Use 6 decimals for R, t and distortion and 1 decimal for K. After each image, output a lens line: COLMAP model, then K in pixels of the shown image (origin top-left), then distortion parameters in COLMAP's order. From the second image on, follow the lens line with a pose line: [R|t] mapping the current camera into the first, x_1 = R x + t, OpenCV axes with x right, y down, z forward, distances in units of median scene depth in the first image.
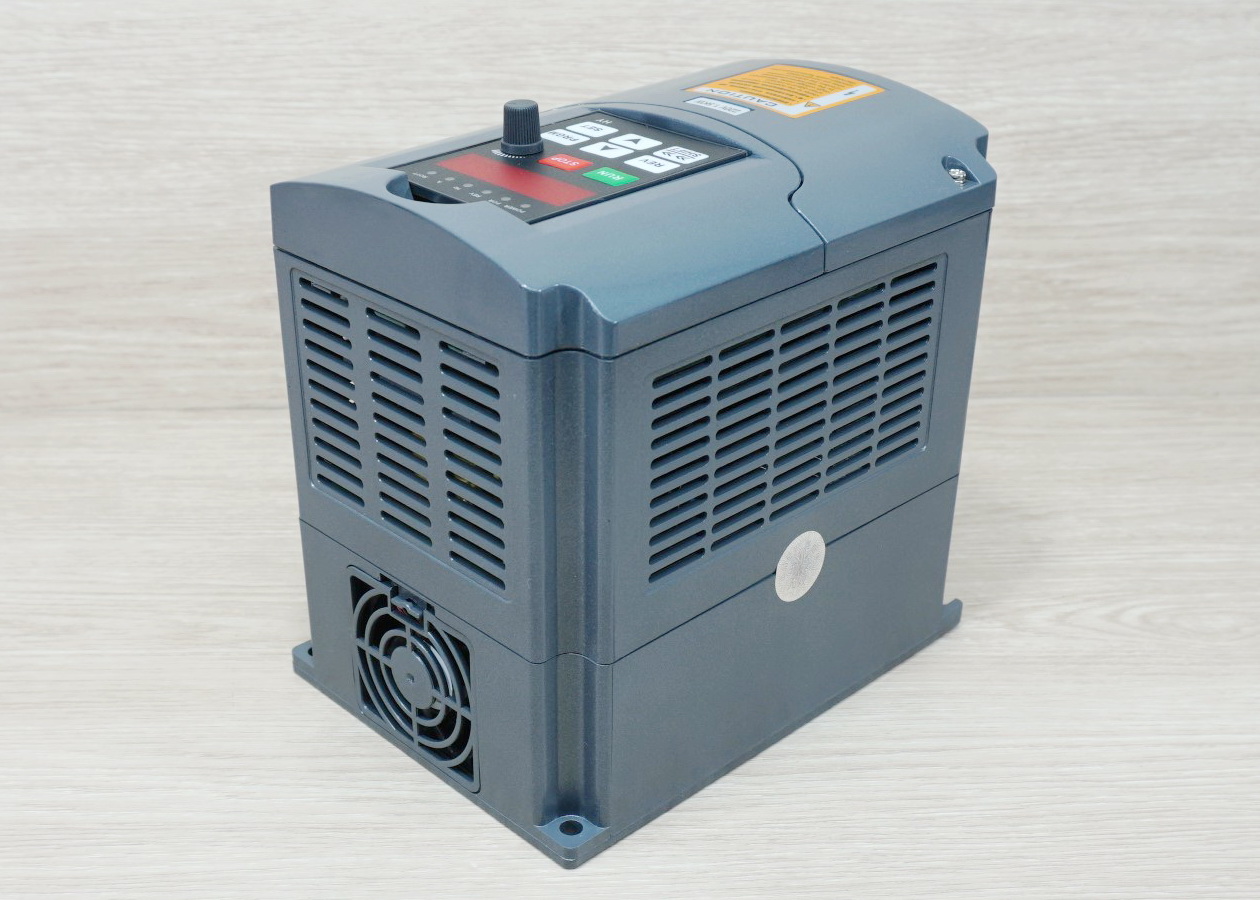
lens RADIAL K [[1654.6, 0, 531.2], [0, 1654.6, 547.3], [0, 0, 1]] dist [-0.041098, 0.000000]
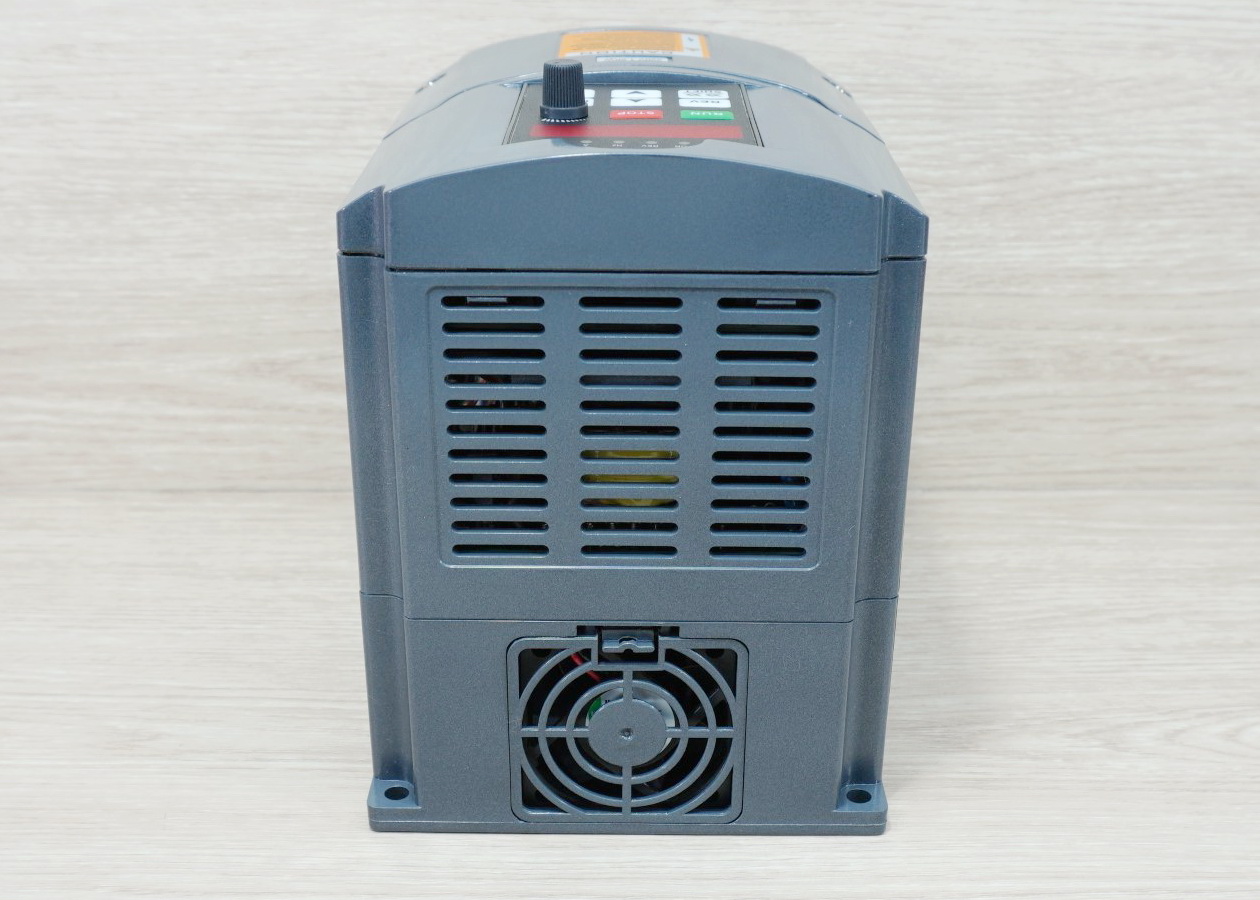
lens RADIAL K [[1654.6, 0, 625.1], [0, 1654.6, 561.6], [0, 0, 1]] dist [-0.041098, 0.000000]
pose [[0.999857, 0.013260, 0.010524, 0.030210], [-0.012451, 0.997212, -0.073568, 0.016733], [-0.011470, 0.073427, 0.997235, 0.140439]]
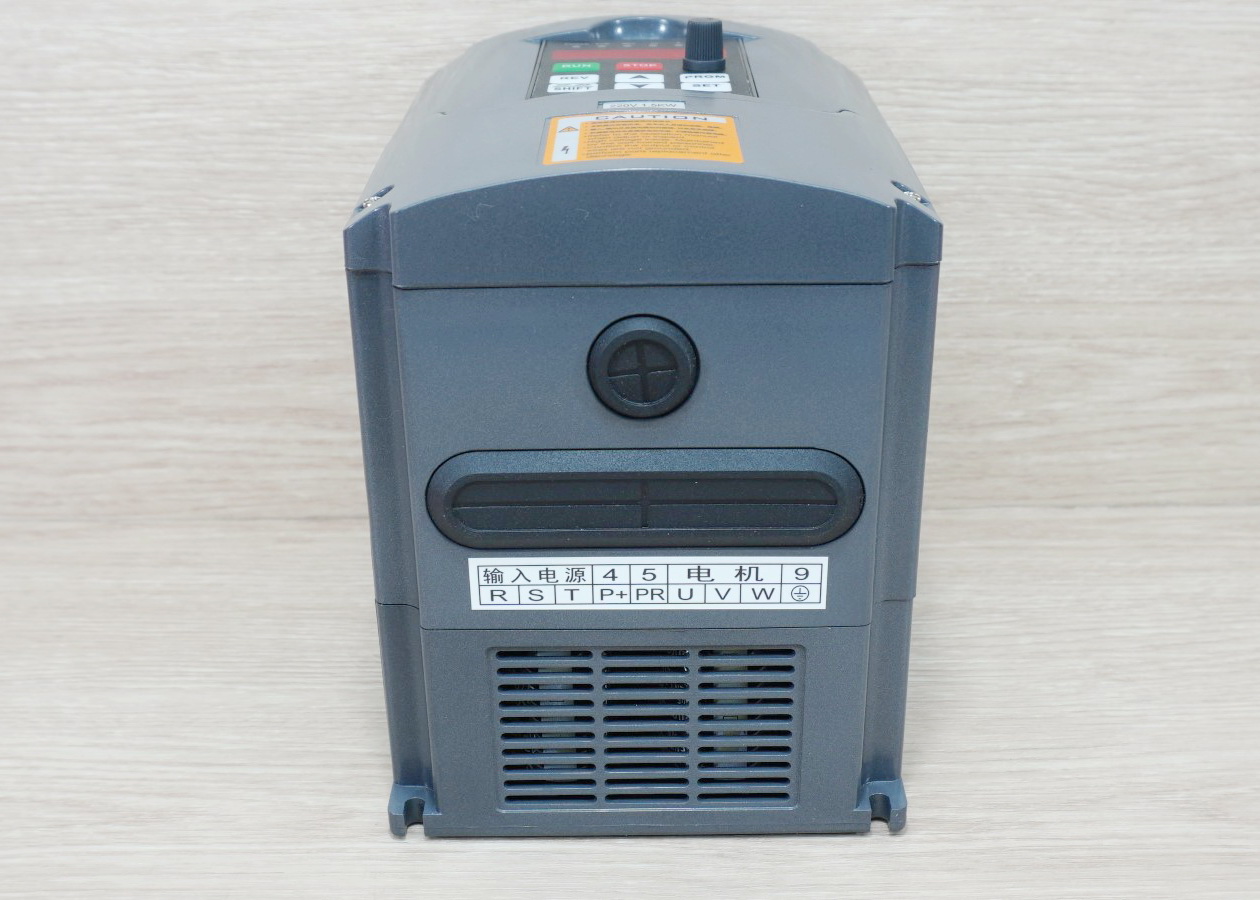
lens RADIAL K [[1654.6, 0, 639.0], [0, 1654.6, 548.3], [0, 0, 1]] dist [-0.041098, 0.000000]
pose [[0.999995, 0.000695, 0.003218, -0.049382], [-0.000573, 0.999286, -0.037765, -0.040602], [-0.003242, 0.037763, 0.999281, 0.186930]]
